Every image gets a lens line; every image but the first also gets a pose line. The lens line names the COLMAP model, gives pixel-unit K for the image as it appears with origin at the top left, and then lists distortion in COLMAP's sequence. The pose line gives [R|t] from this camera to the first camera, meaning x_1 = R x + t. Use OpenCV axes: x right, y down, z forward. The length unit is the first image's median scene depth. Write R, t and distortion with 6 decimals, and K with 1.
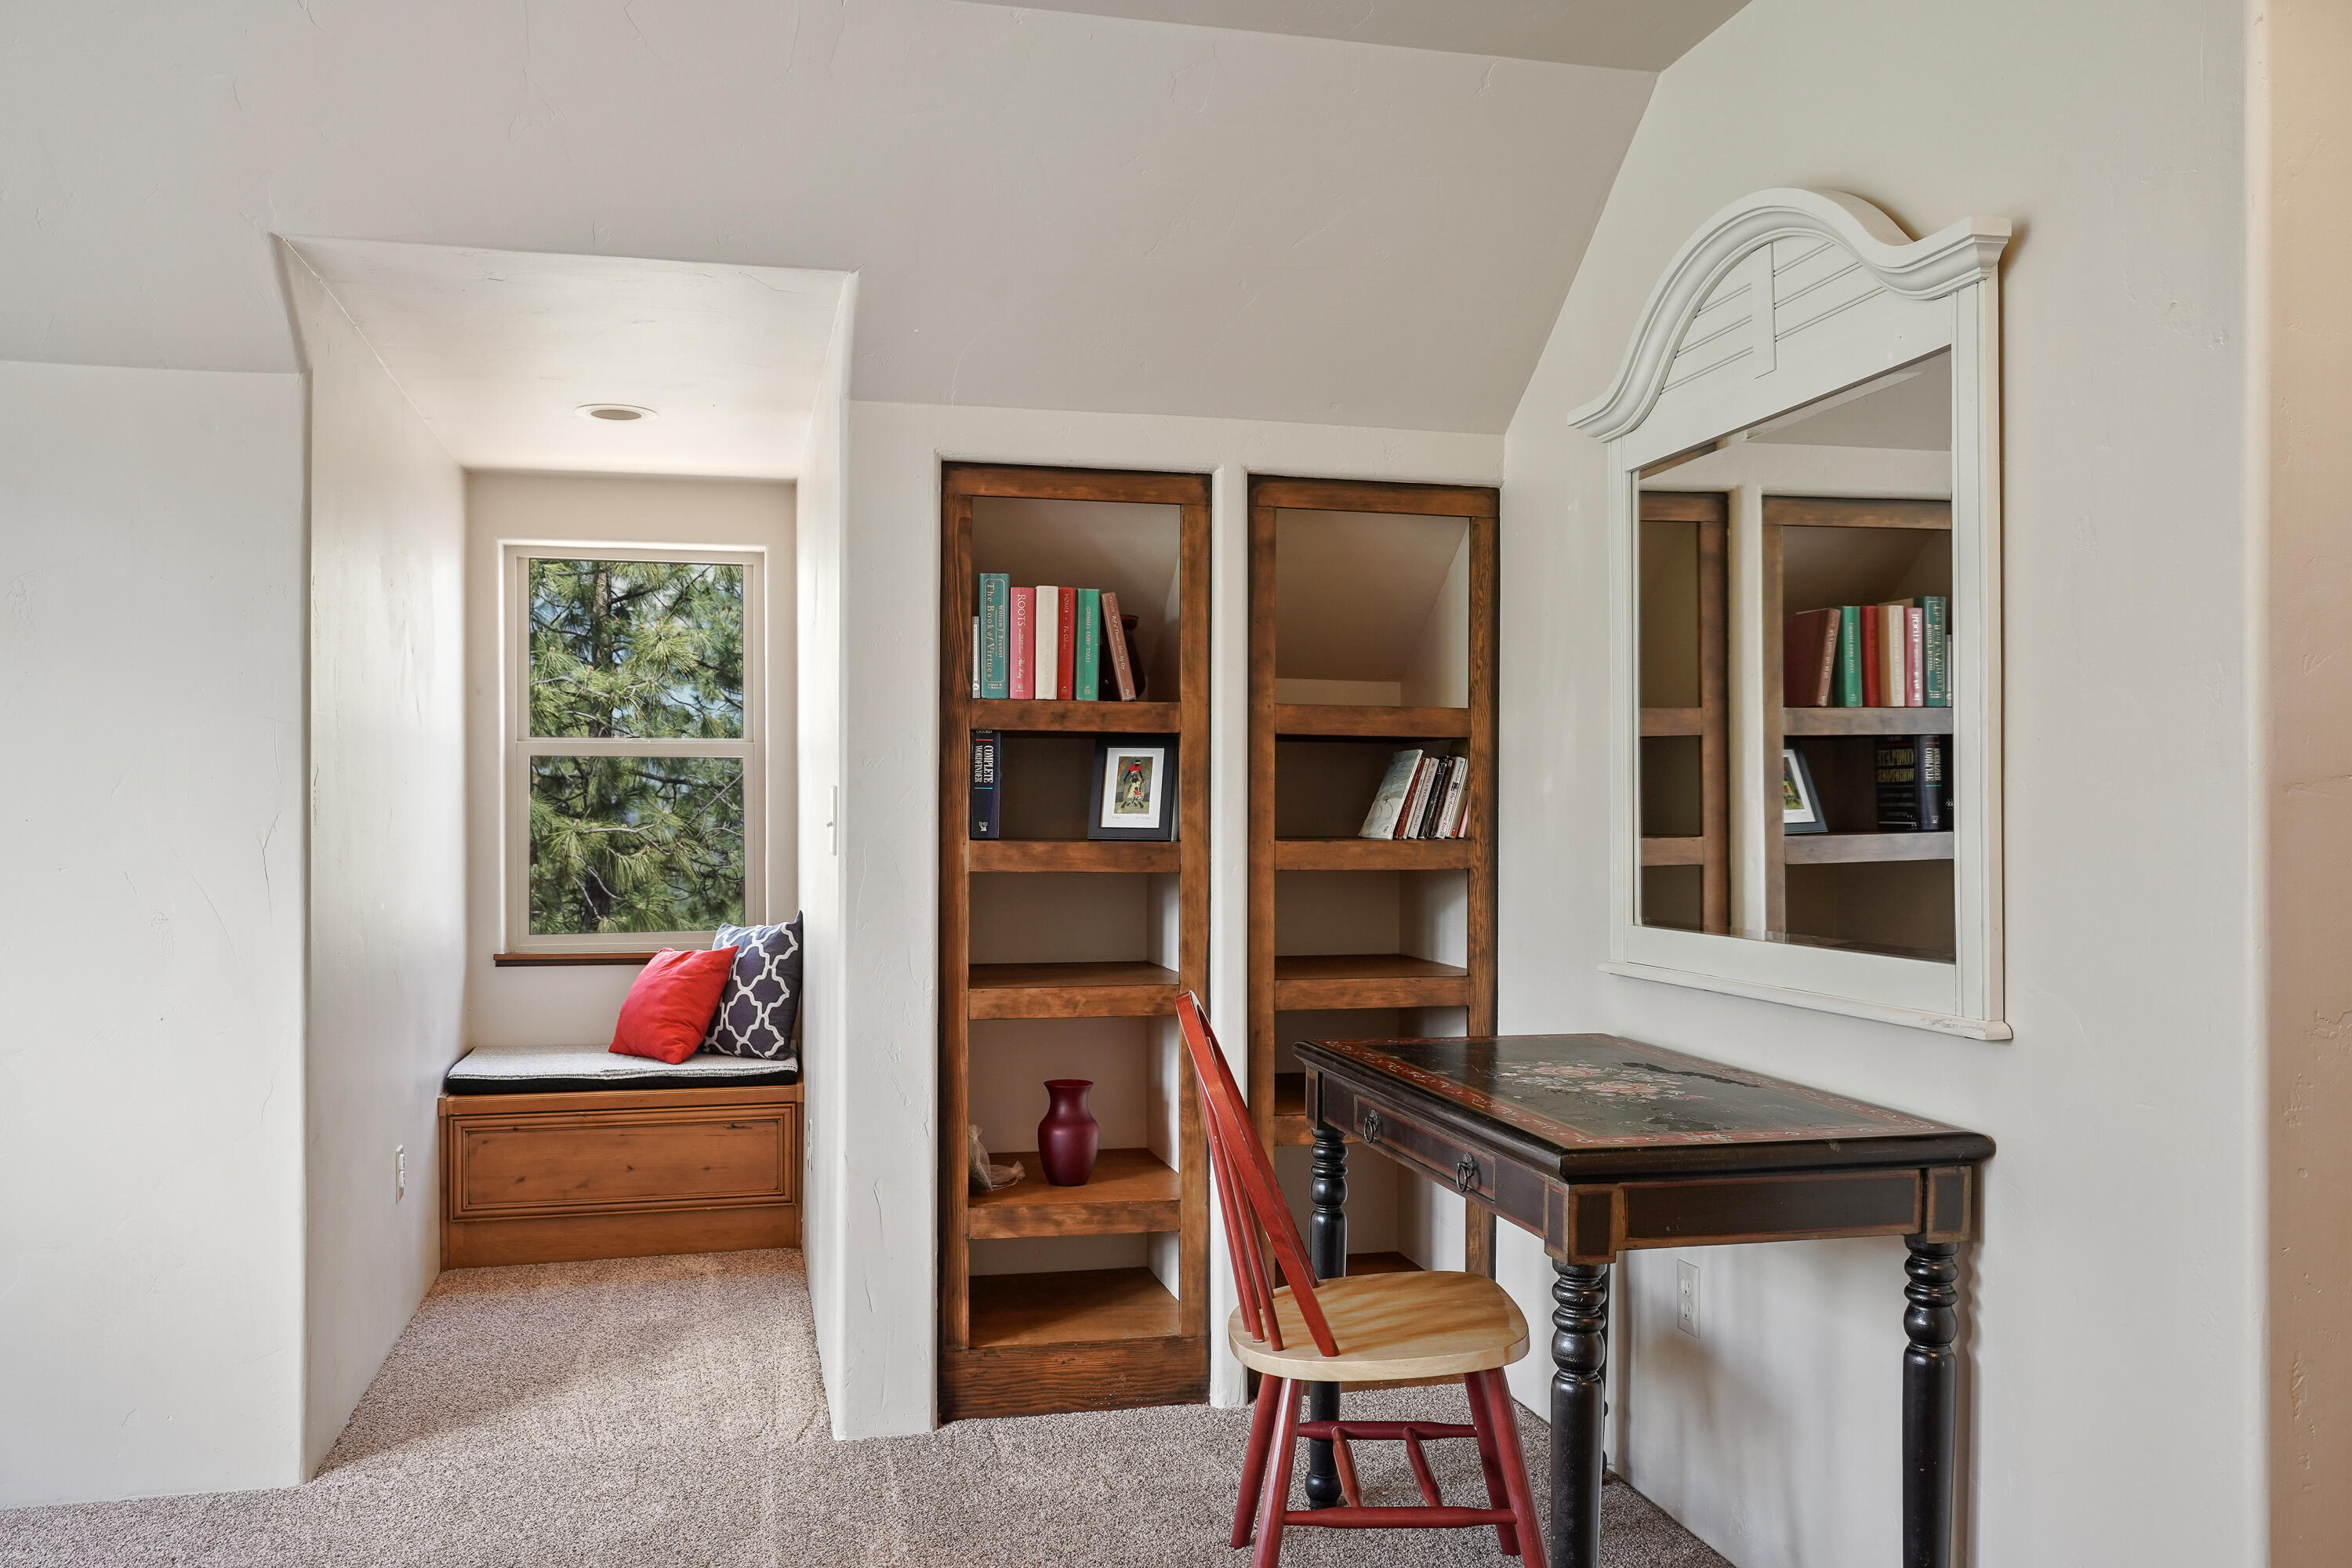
lens RADIAL K [[1839.6, 0, 1176.0], [0, 1839.6, 784.0], [0, 0, 1]] dist [-0.015070, -0.004511]
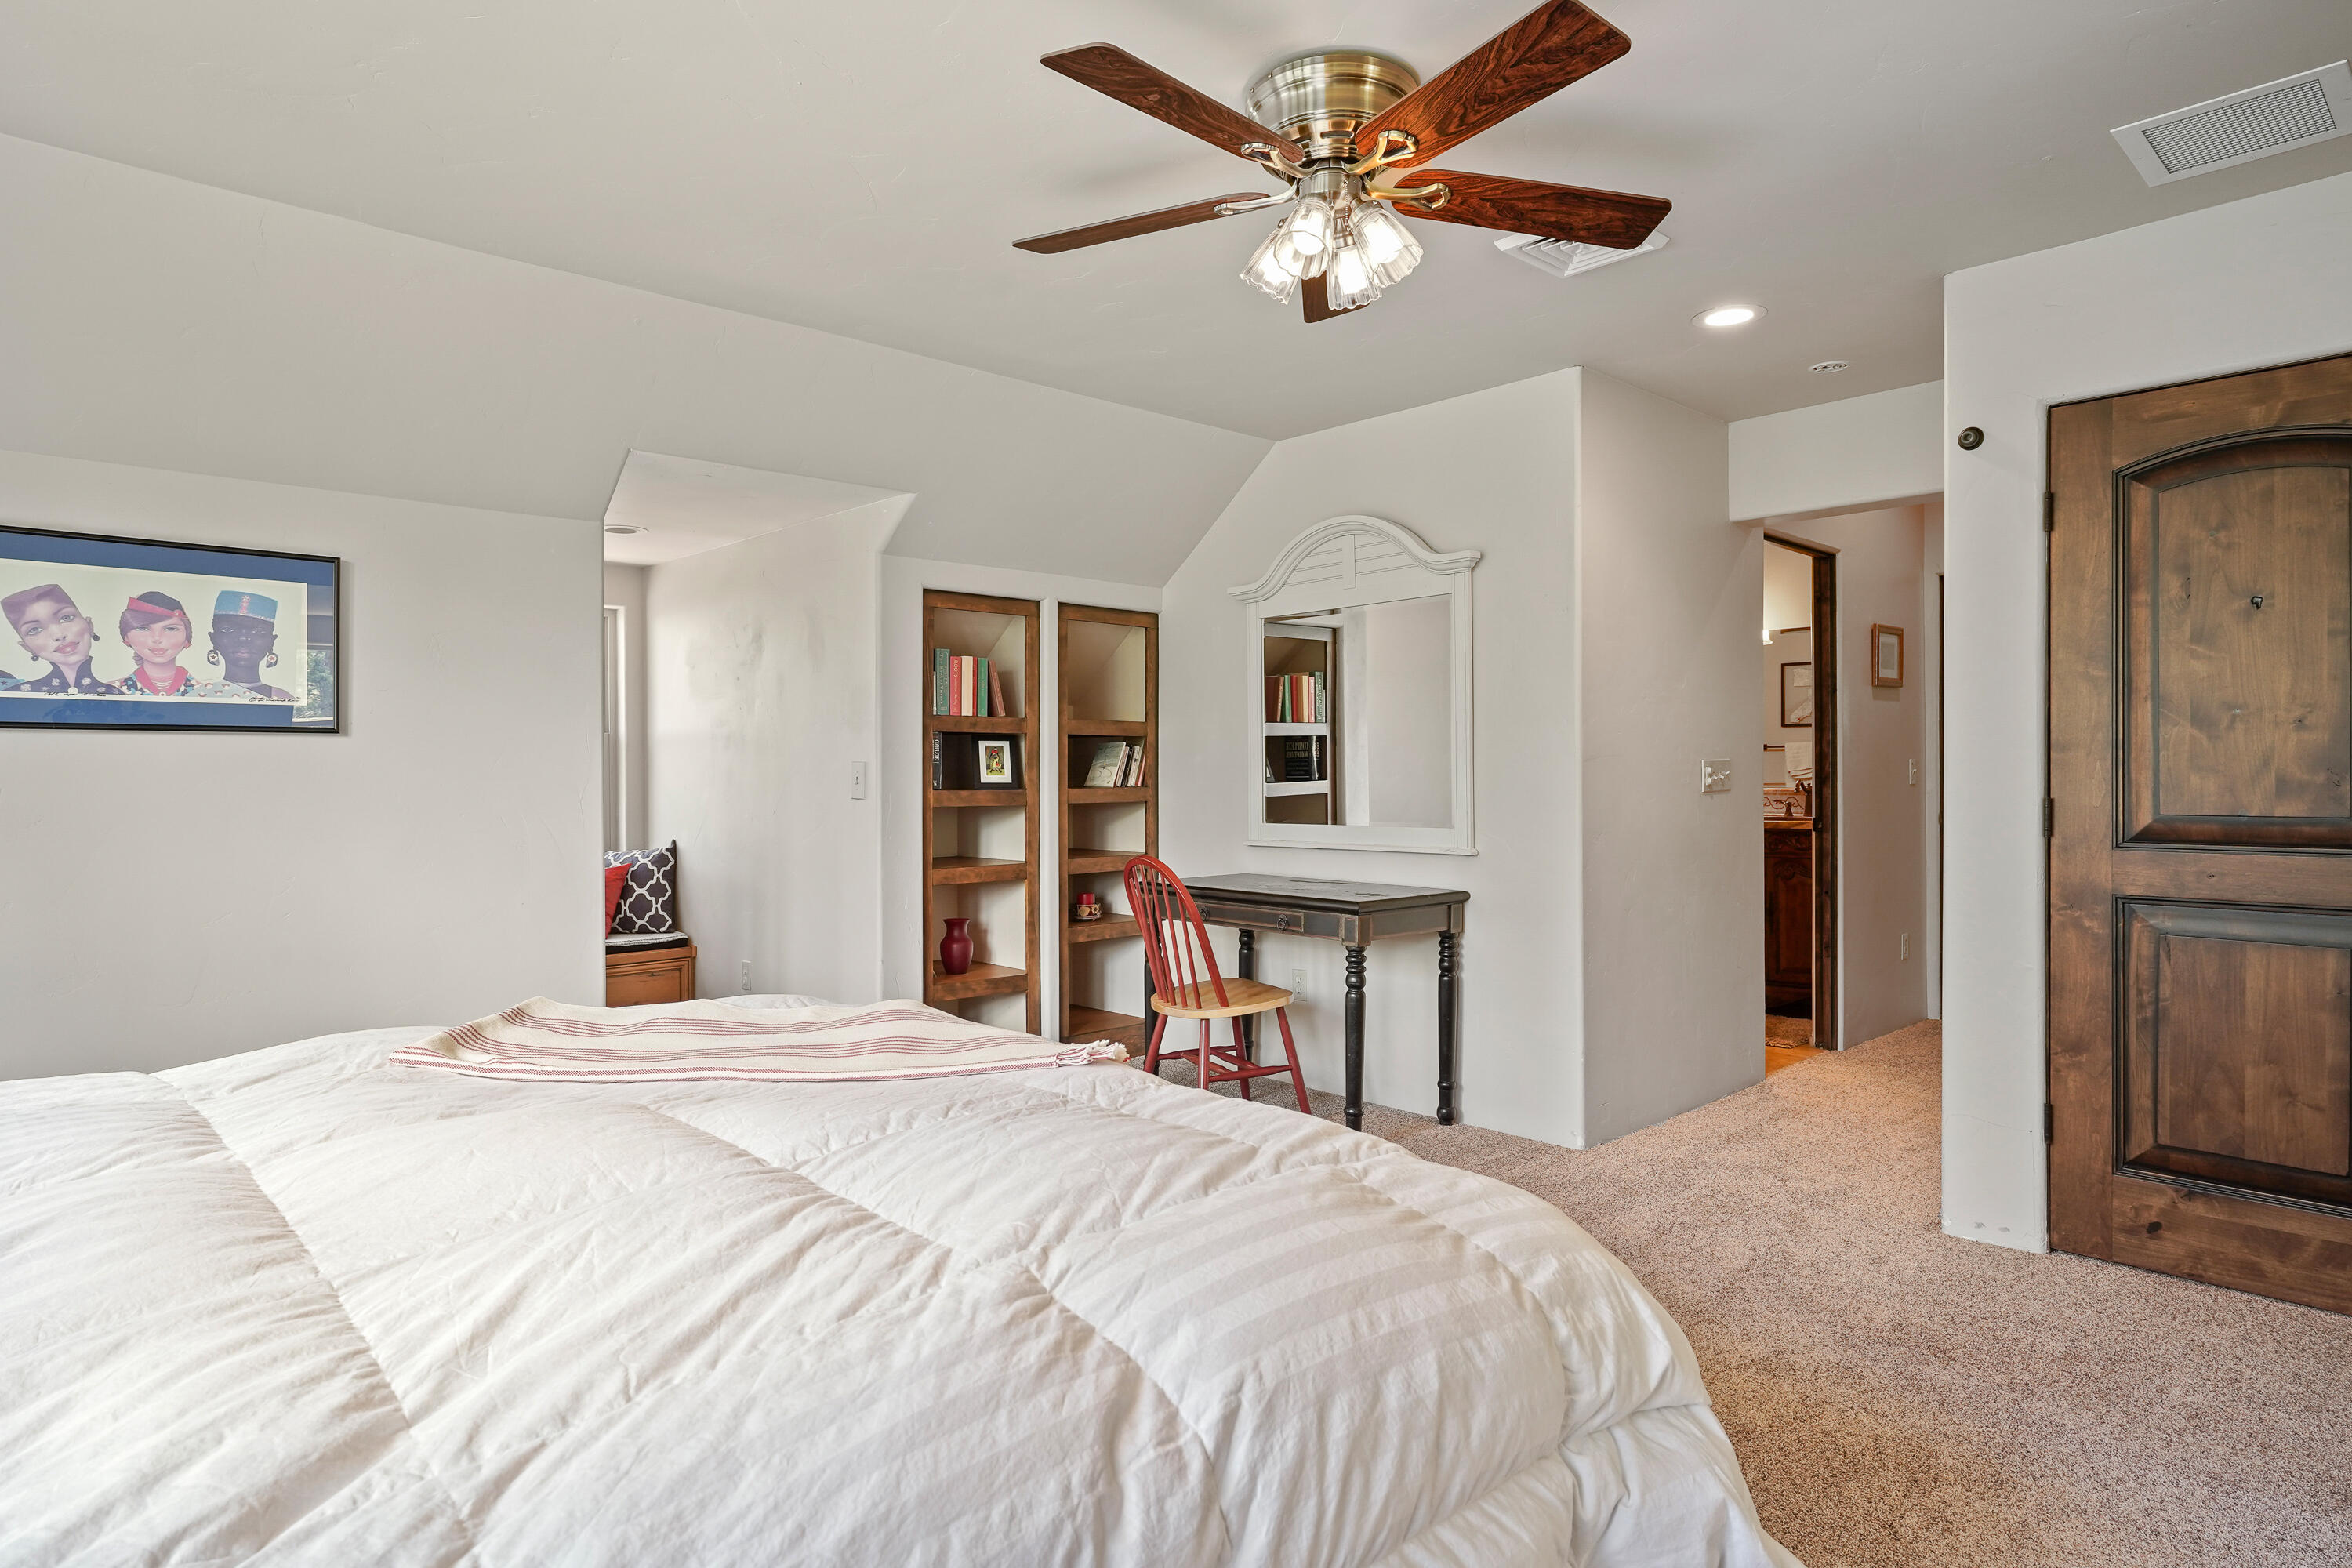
lens RADIAL K [[1311.4, 0, 1177.2], [0, 1311.4, 749.6], [0, 0, 1]] dist [0.002624, 0.000097]
pose [[0.863356, 0.001003, 0.504595, -0.547461], [0.000930, 0.999993, -0.003578, -0.005459], [-0.504595, 0.003558, 0.863349, -0.271525]]
